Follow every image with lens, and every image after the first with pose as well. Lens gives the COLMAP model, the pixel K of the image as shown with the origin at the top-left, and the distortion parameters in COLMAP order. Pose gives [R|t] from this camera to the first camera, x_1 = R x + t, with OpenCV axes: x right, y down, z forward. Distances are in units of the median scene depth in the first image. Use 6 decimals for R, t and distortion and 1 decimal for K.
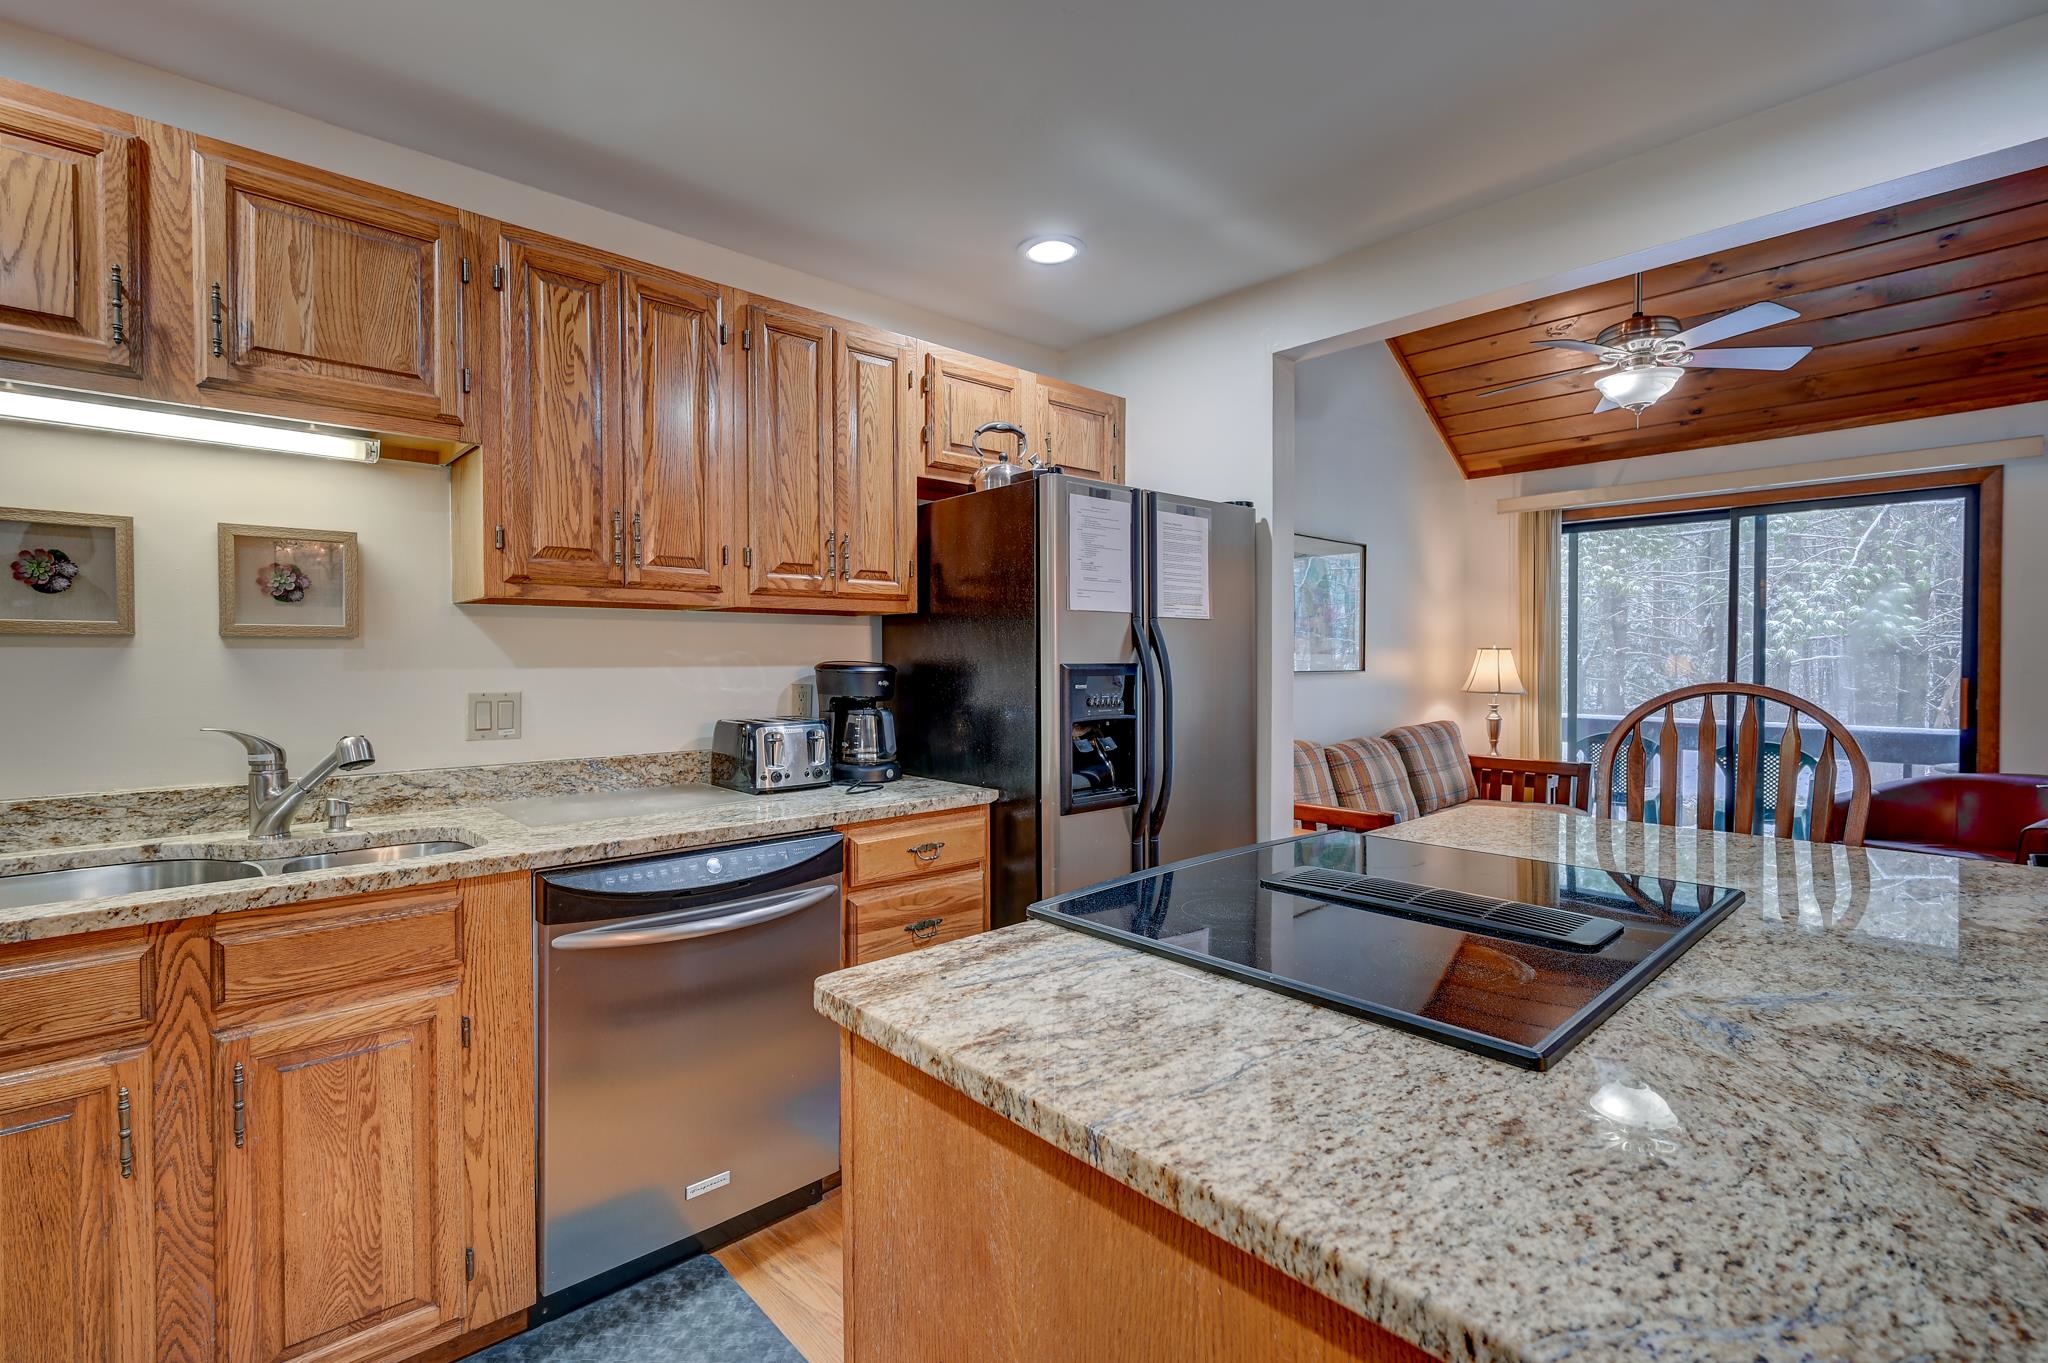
lens RADIAL K [[920.0, 0, 1026.0], [0, 920.0, 673.9], [0, 0, 1]] dist [0.000022, 0.000730]
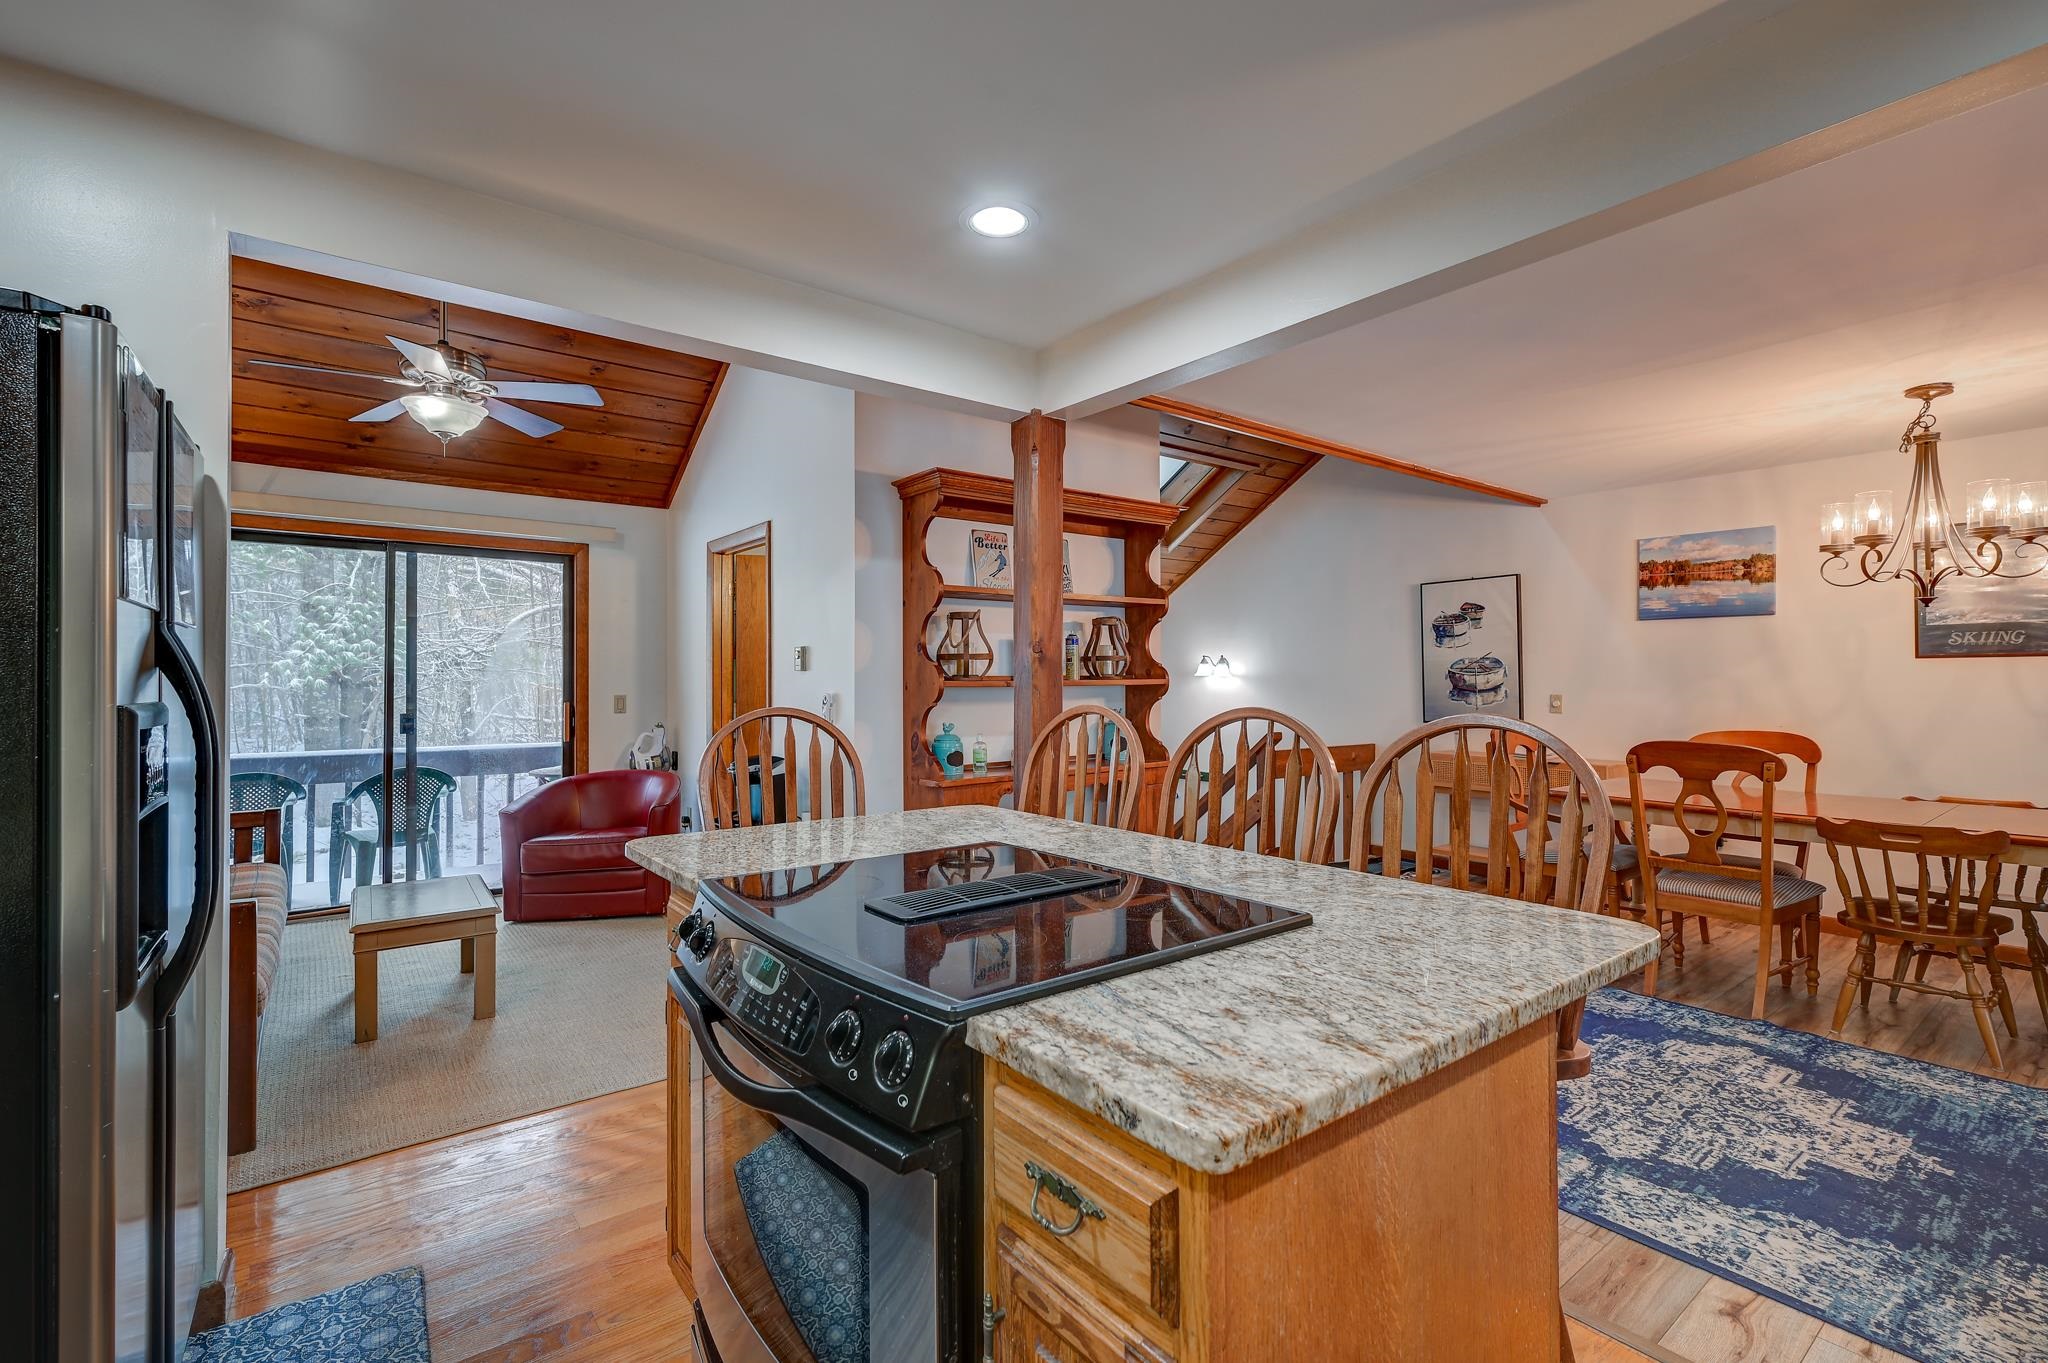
lens RADIAL K [[914.6, 0, 1026.4], [0, 914.6, 676.4], [0, 0, 1]] dist [-0.000558, 0.000879]
pose [[0.083473, 0.008040, 0.996478, -0.356688], [0.019804, 0.999757, -0.009726, -0.010395], [-0.996313, 0.020546, 0.083294, 0.399001]]
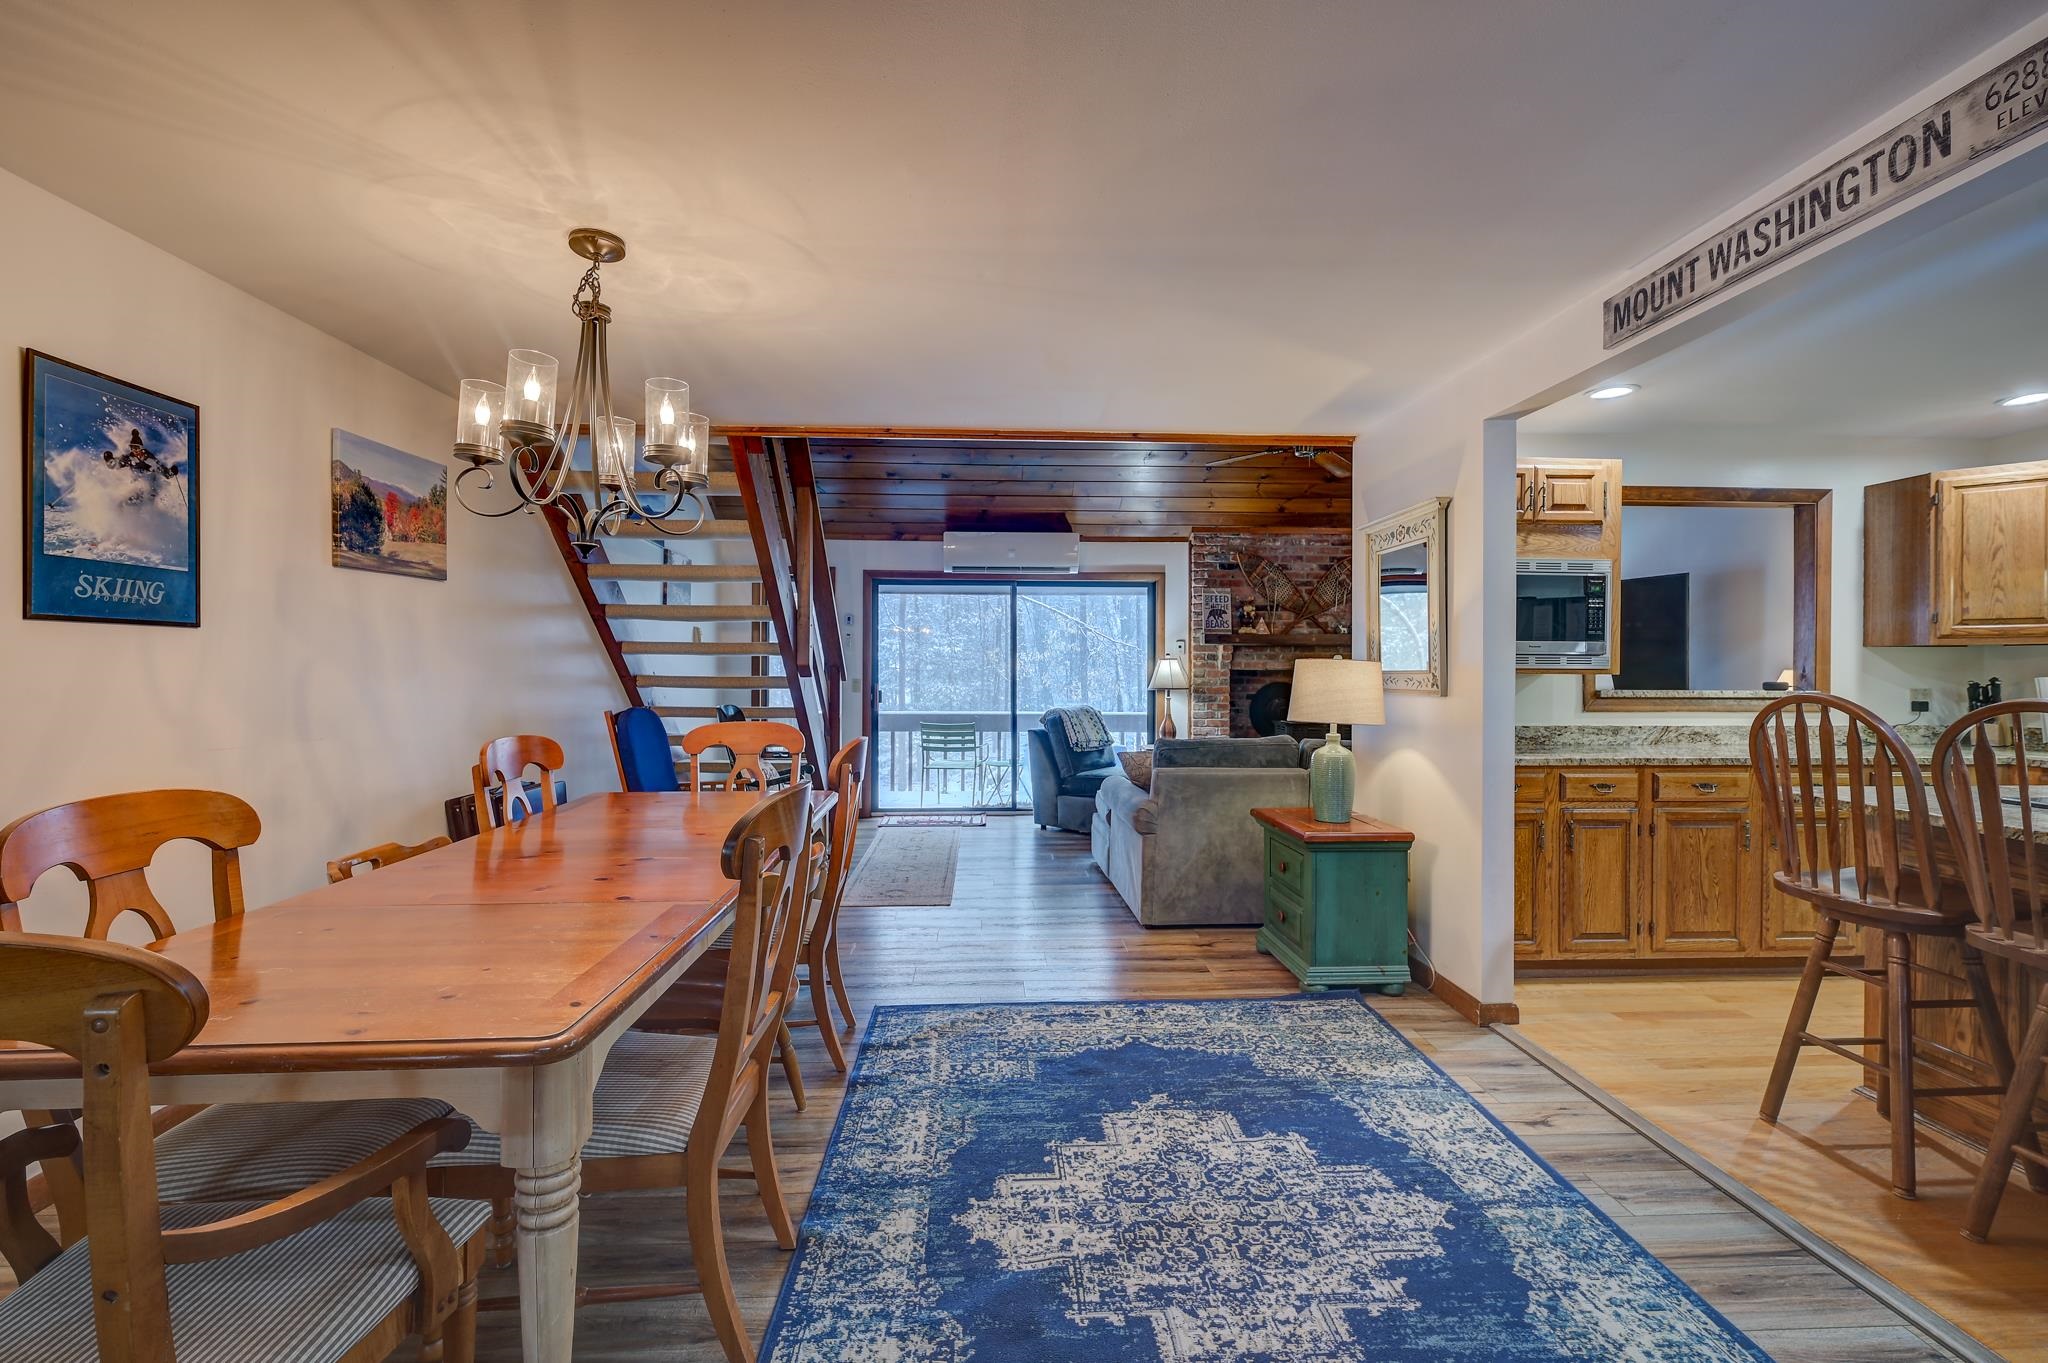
lens RADIAL K [[907.9, 0, 1027.5], [0, 907.9, 673.4], [0, 0, 1]] dist [0.000101, 0.000740]
pose [[-0.638256, 0.004303, -0.769812, 1.492231], [-0.015502, 0.999710, 0.018441, -0.008477], [0.769668, 0.023704, -0.638004, 0.112141]]
